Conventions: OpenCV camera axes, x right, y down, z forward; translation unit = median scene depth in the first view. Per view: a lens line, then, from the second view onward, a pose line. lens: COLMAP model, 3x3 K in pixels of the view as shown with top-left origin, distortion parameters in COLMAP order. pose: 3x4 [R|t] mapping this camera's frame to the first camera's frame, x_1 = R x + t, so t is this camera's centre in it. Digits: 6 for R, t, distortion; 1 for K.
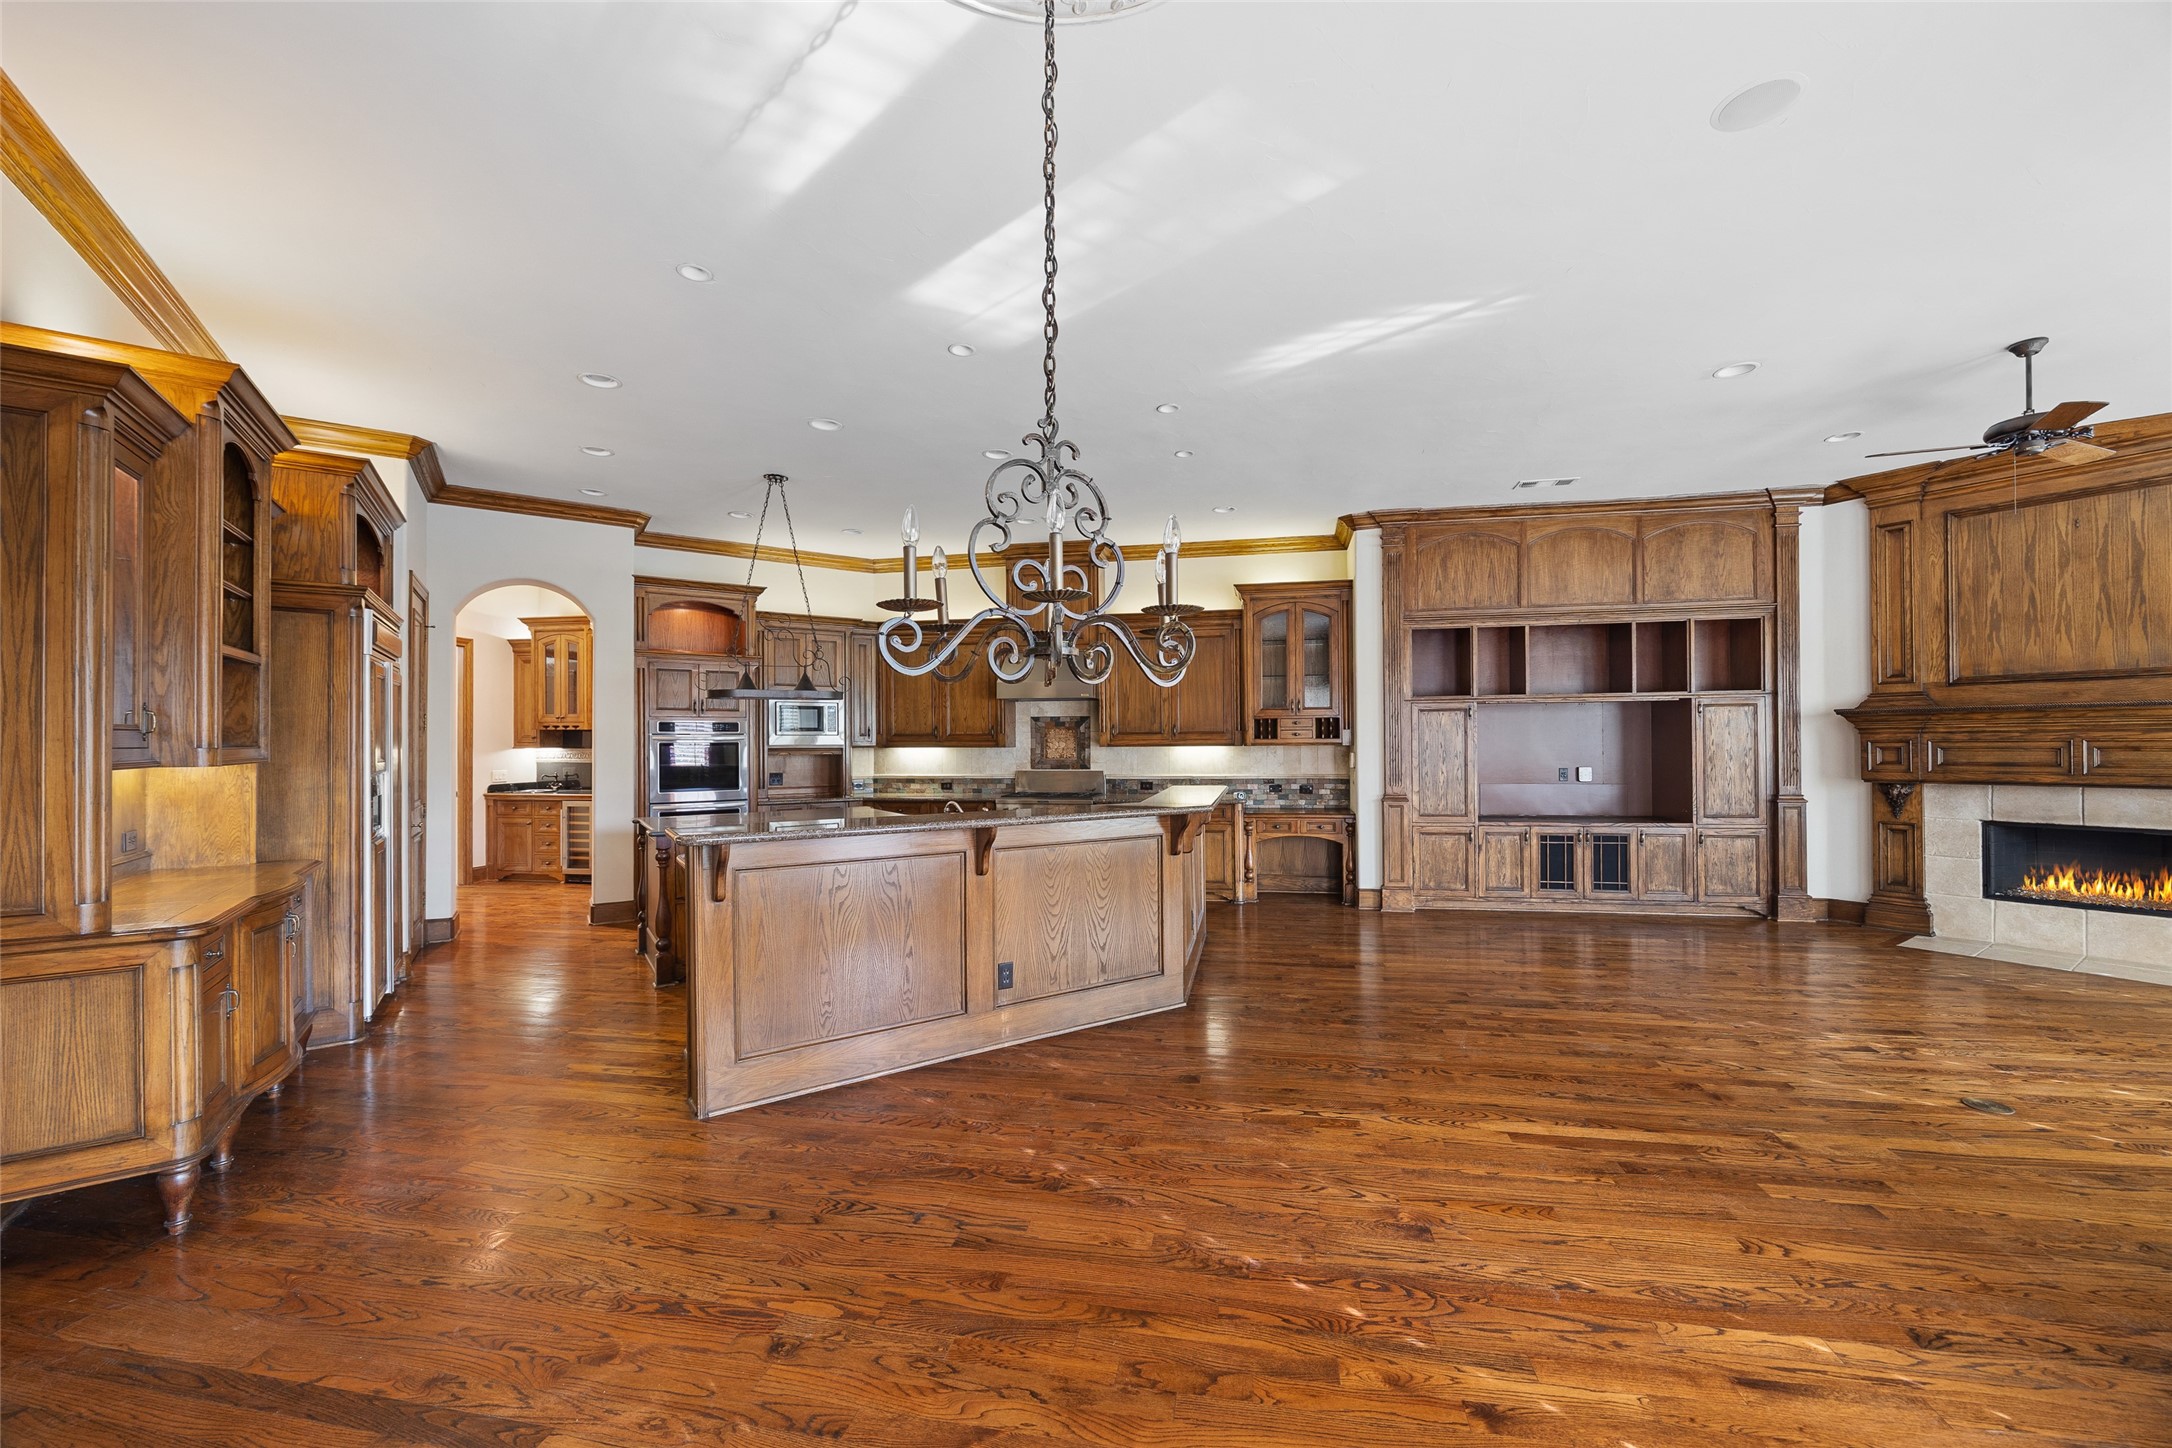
lens RADIAL K [[846.9, 0, 1083.5], [0, 846.9, 744.7], [0, 0, 1]] dist [0.002635, 0.000480]
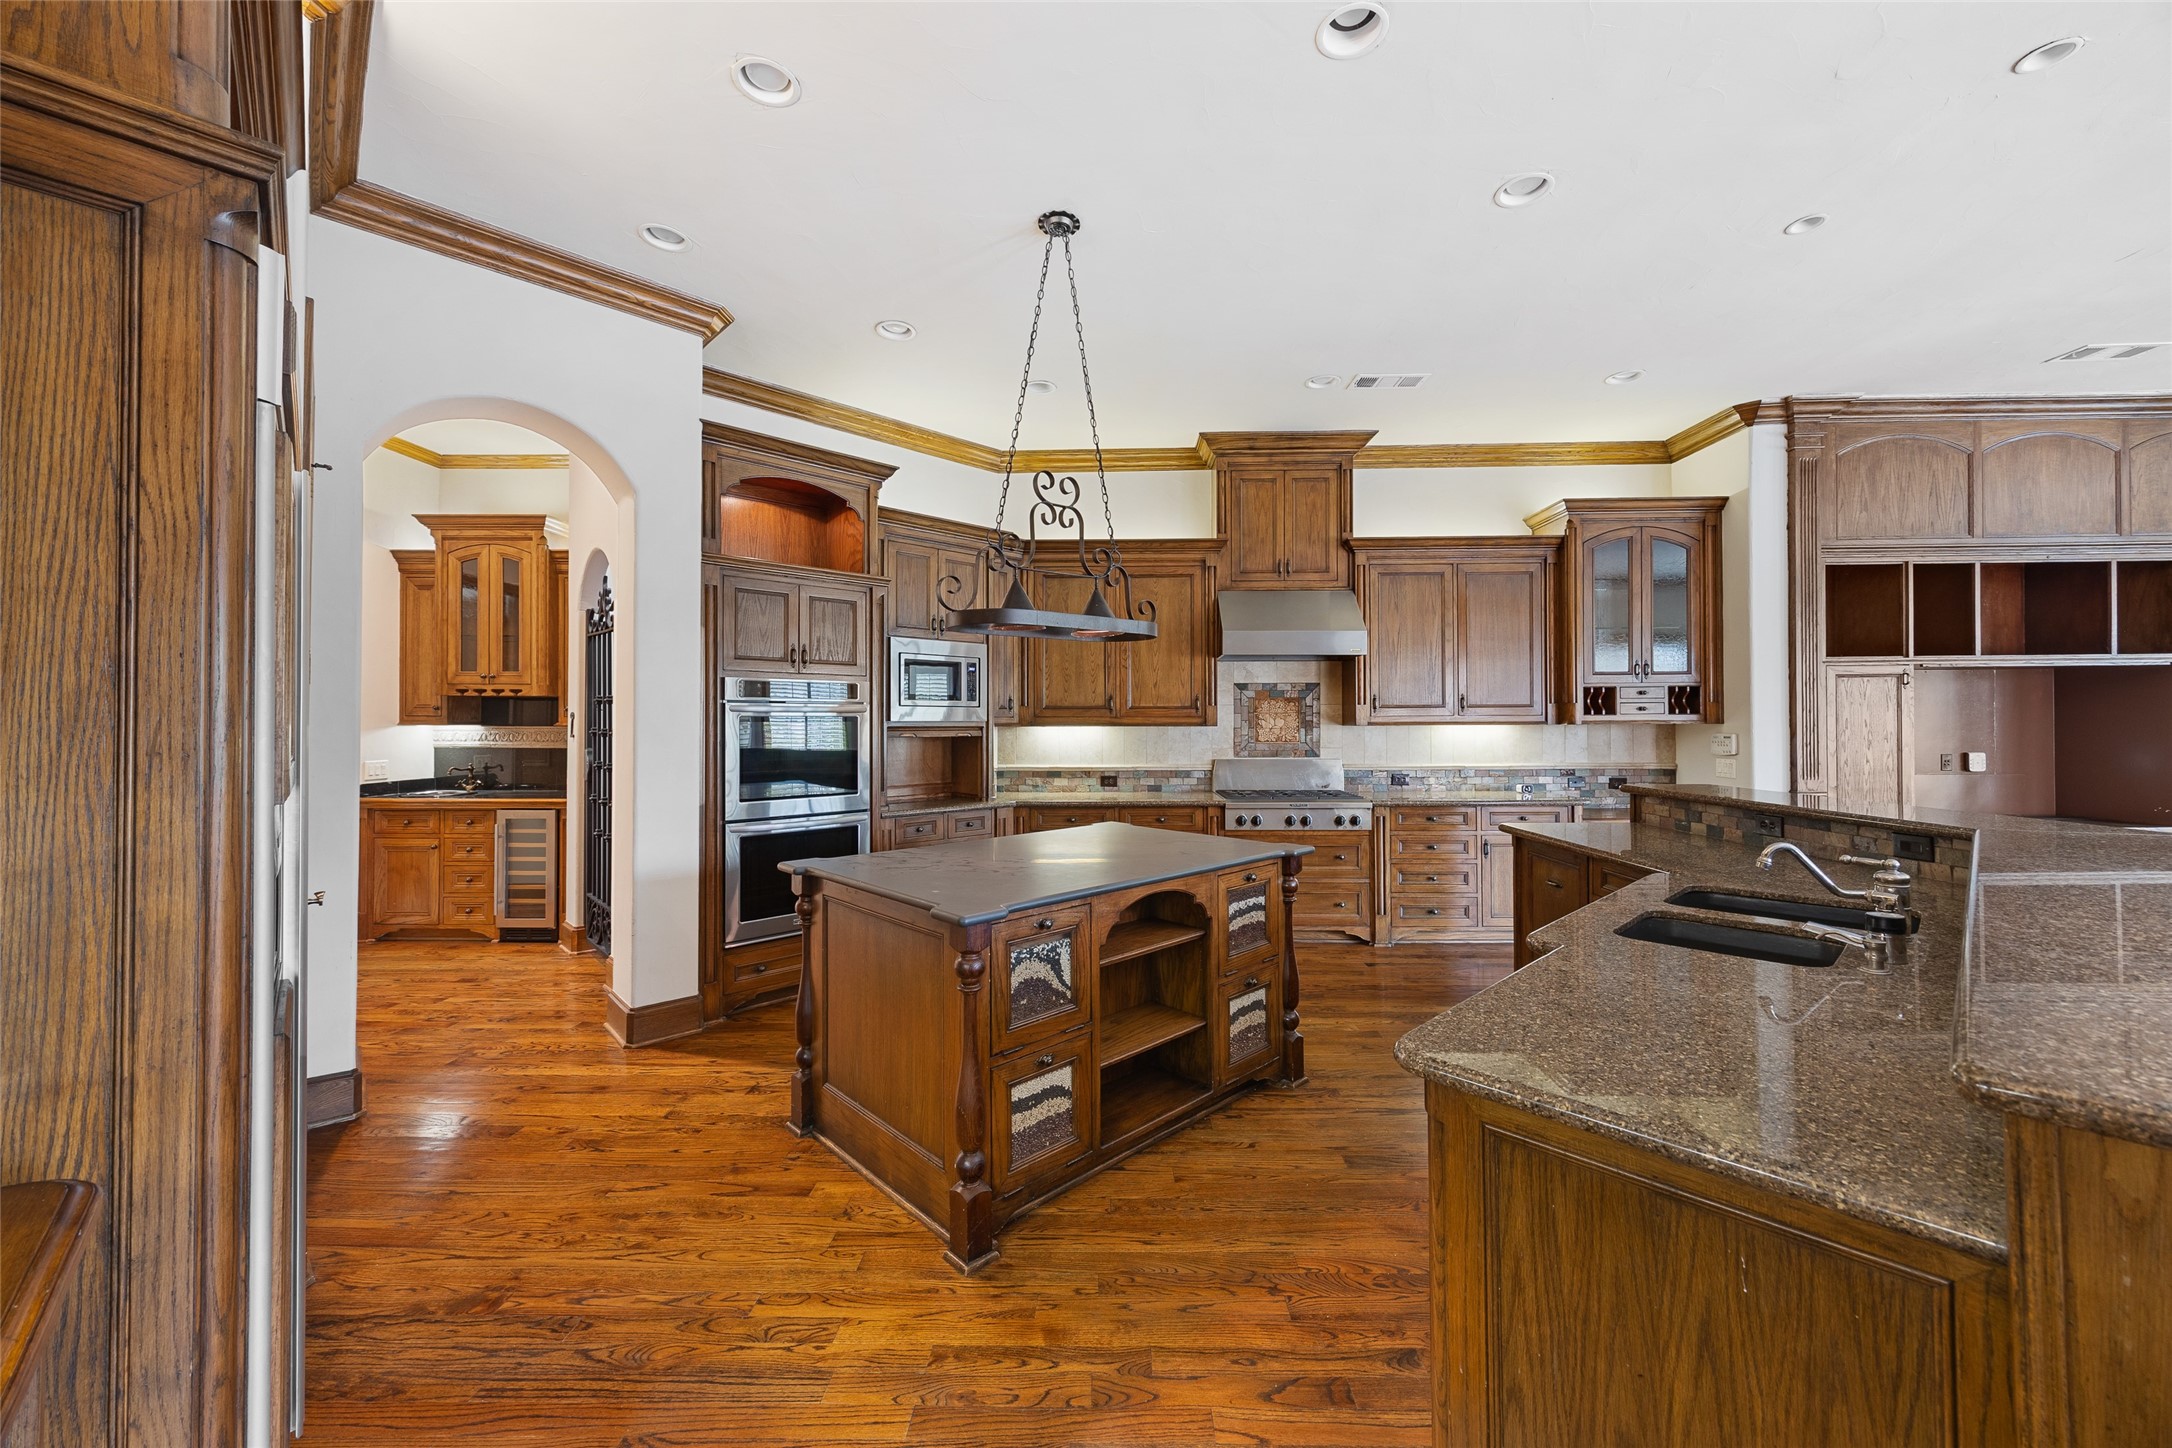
lens RADIAL K [[846.9, 0, 1086.5], [0, 846.9, 718.4], [0, 0, 1]] dist [0.002635, 0.000480]
pose [[0.986449, 0.003968, 0.164017, -0.338900], [-0.002606, 0.999960, -0.008517, 0.003551], [-0.164045, 0.007974, 0.986421, 0.367614]]
